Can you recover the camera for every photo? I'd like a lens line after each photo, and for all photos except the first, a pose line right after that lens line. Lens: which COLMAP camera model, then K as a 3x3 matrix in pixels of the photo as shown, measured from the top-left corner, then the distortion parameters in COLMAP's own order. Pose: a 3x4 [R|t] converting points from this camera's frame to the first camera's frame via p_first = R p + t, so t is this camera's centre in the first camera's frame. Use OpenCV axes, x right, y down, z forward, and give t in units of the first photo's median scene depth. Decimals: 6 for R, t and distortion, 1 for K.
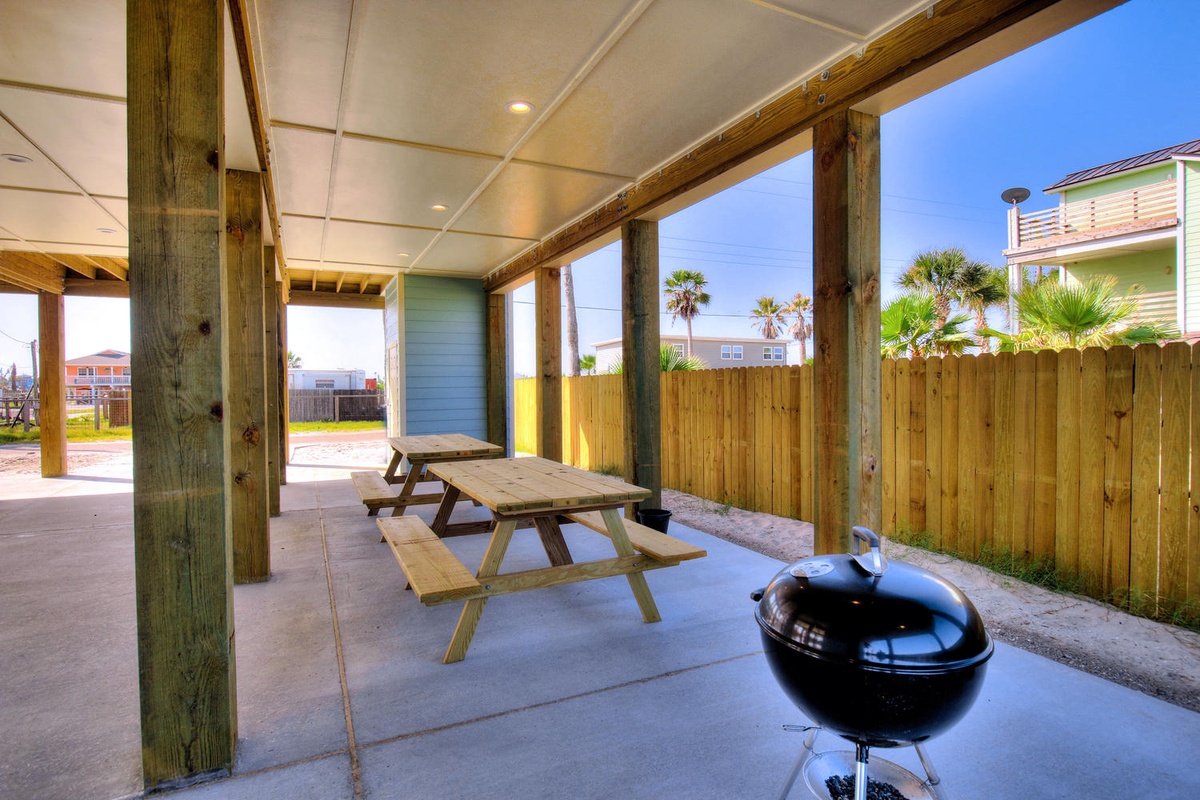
lens RADIAL K [[611.3, 0, 603.7], [0, 611.3, 401.1], [0, 0, 1]] dist [-0.001299, -0.002826]
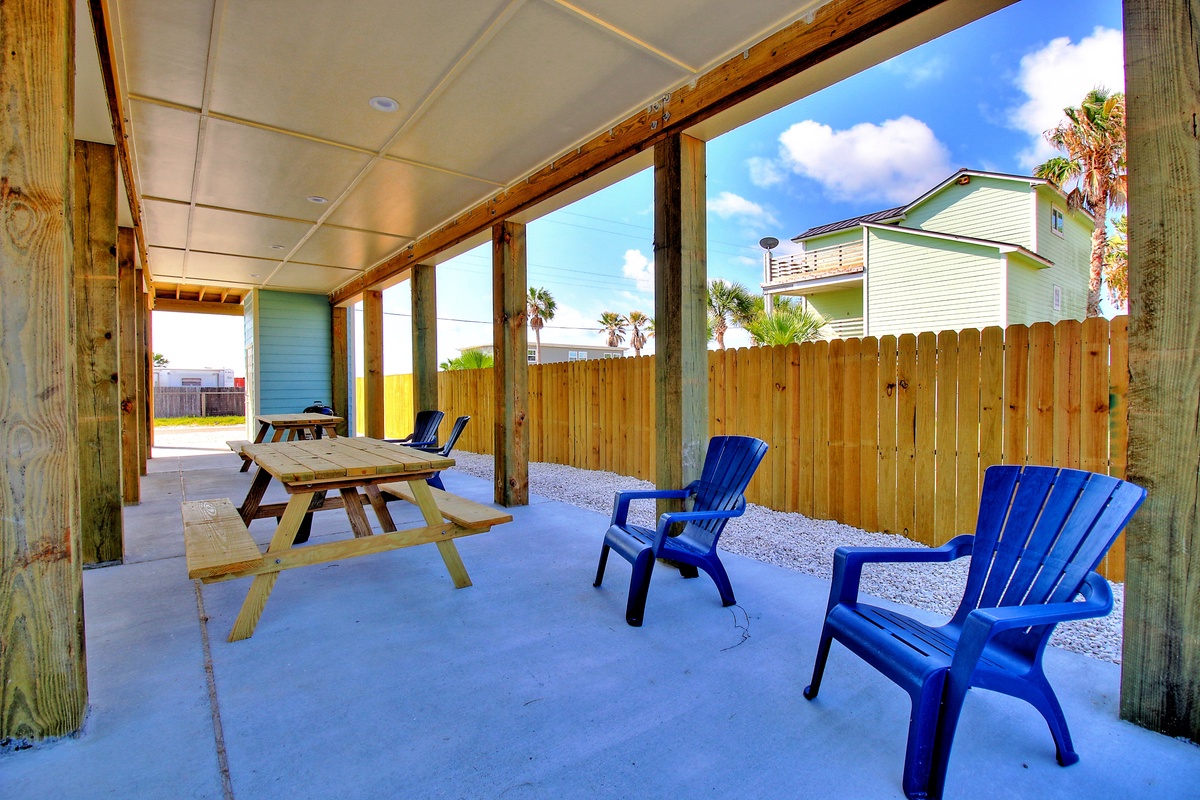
lens RADIAL K [[555.7, 0, 598.8], [0, 555.7, 398.8], [0, 0, 1]] dist [-0.007653, -0.003427]
pose [[0.979321, -0.001217, 0.202311, 0.157216], [0.002136, 0.999988, -0.004325, 0.027824], [-0.202304, 0.004668, 0.979312, -0.309930]]
